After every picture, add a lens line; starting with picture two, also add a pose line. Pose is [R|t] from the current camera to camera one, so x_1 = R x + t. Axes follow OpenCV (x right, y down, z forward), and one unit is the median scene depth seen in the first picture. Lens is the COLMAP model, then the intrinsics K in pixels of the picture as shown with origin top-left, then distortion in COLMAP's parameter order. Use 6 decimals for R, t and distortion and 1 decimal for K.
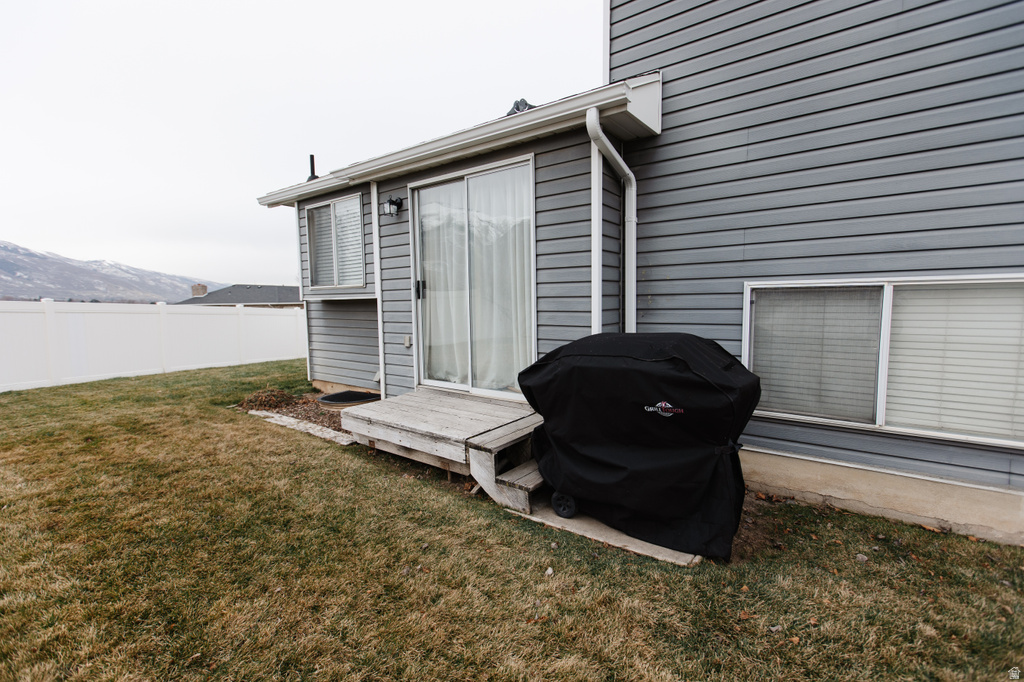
lens RADIAL K [[471.8, 0, 512.0], [0, 471.8, 341.0], [0, 0, 1]] dist [0.000919, 0.000549]
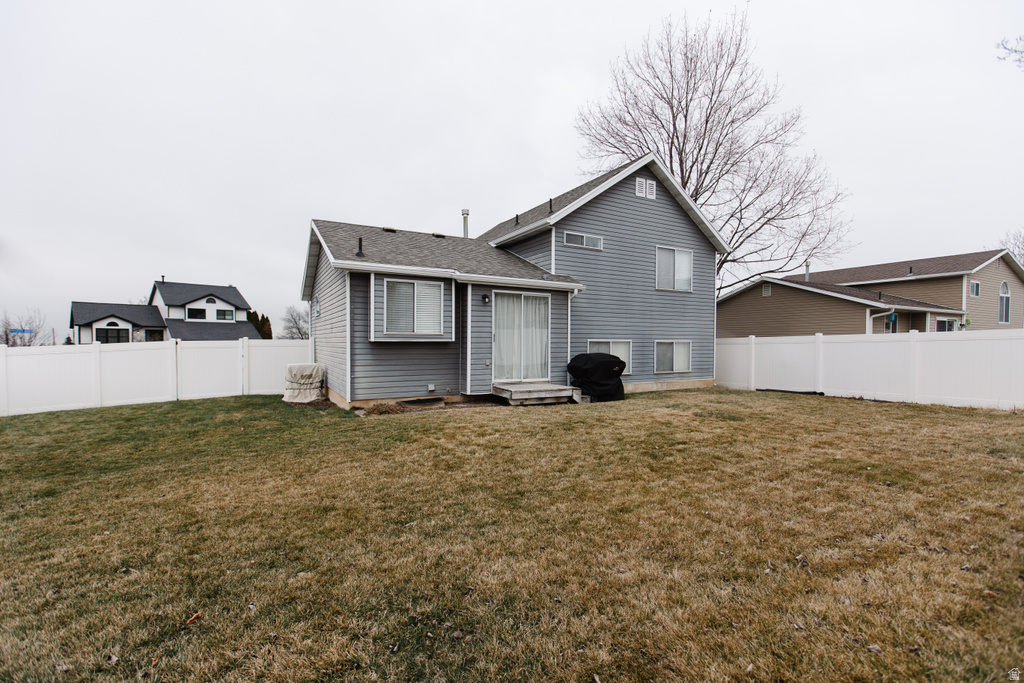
lens RADIAL K [[471.8, 0, 512.0], [0, 471.8, 341.5], [0, 0, 1]] dist [0.000919, 0.000549]
pose [[0.393544, 0.004108, 0.919297, -2.217934], [0.059731, 0.997763, -0.030029, -0.025876], [-0.917363, 0.066728, 0.392418, 0.079629]]
